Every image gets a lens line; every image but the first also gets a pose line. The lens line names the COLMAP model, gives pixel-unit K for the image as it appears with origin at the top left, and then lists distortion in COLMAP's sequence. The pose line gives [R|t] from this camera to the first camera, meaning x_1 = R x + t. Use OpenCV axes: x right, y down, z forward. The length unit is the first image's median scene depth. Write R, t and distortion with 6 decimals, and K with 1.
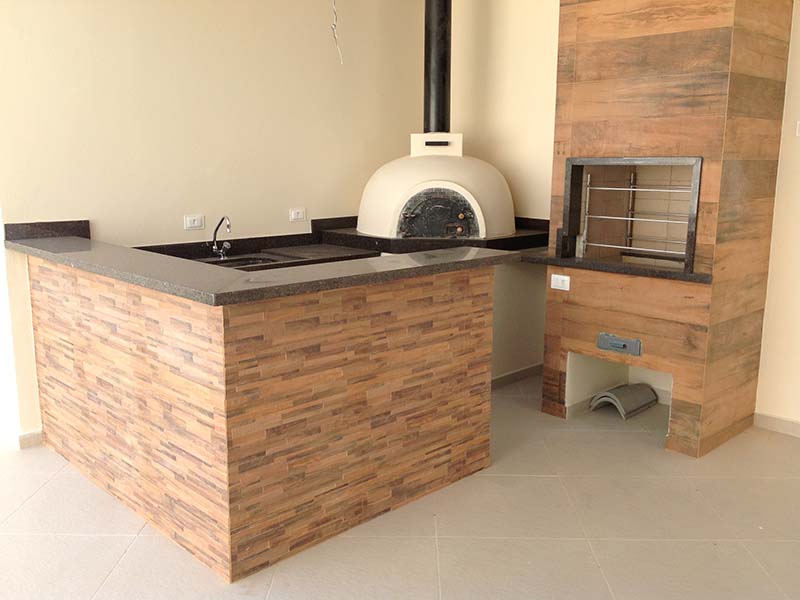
lens RADIAL K [[758.4, 0, 400.0], [0, 758.4, 300.0], [0, 0, 1]] dist [0.139680, -0.312250]
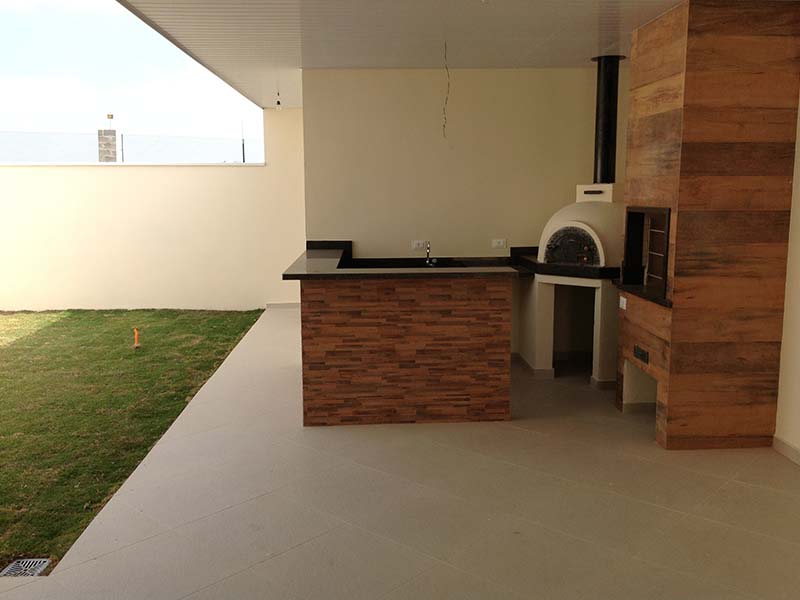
lens RADIAL K [[758.4, 0, 400.0], [0, 758.4, 300.0], [0, 0, 1]] dist [0.139680, -0.312250]
pose [[0.746044, 0.088600, -0.659976, 0.974175], [-0.114836, 0.993378, 0.003547, 0.012445], [0.655920, 0.073143, 0.751278, -0.250882]]
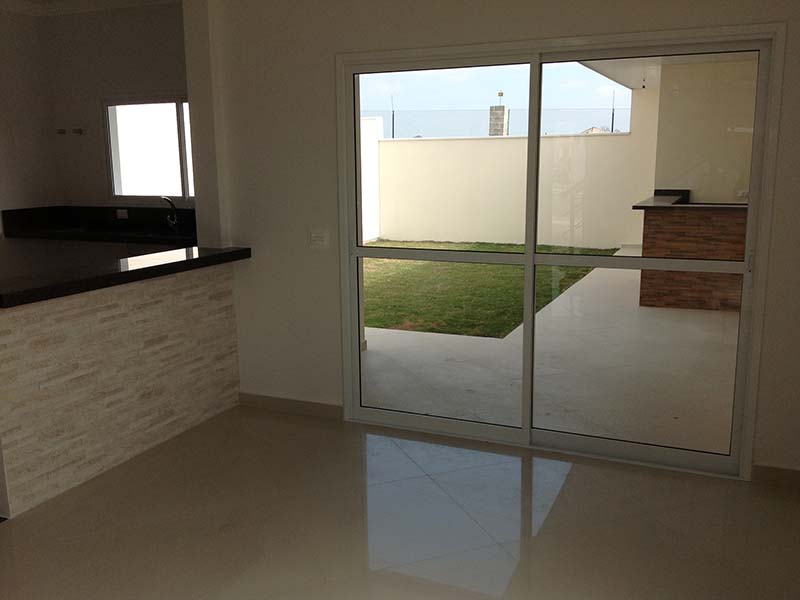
lens RADIAL K [[758.4, 0, 400.0], [0, 758.4, 300.0], [0, 0, 1]] dist [0.139680, -0.312250]
pose [[0.372486, 0.162300, -0.913736, 1.749442], [-0.160986, 0.980962, 0.108615, 0.136771], [0.913968, 0.106642, 0.391522, -0.832503]]
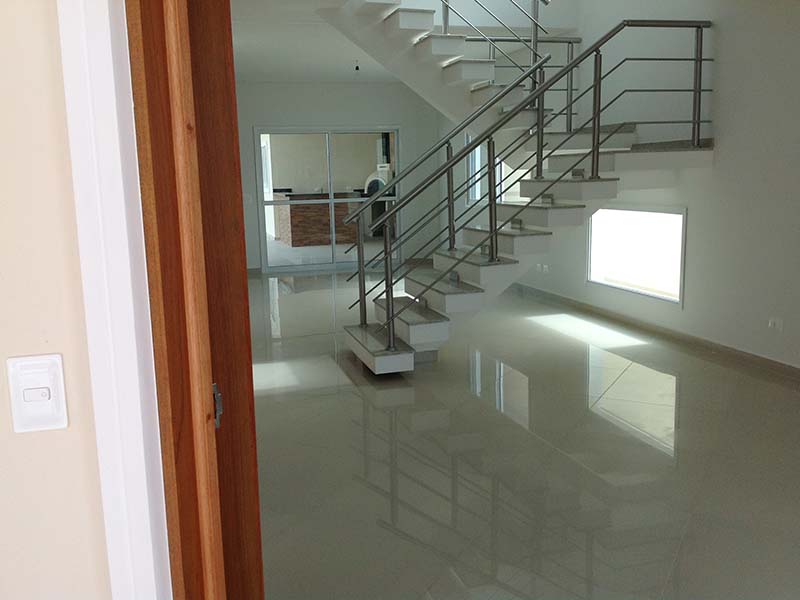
lens RADIAL K [[758.4, 0, 400.0], [0, 758.4, 300.0], [0, 0, 1]] dist [0.139680, -0.312250]
pose [[0.884161, 0.049218, -0.464582, 2.565007], [-0.055441, 0.998462, 0.000266, 0.579242], [0.463881, 0.025522, 0.885530, -2.966960]]
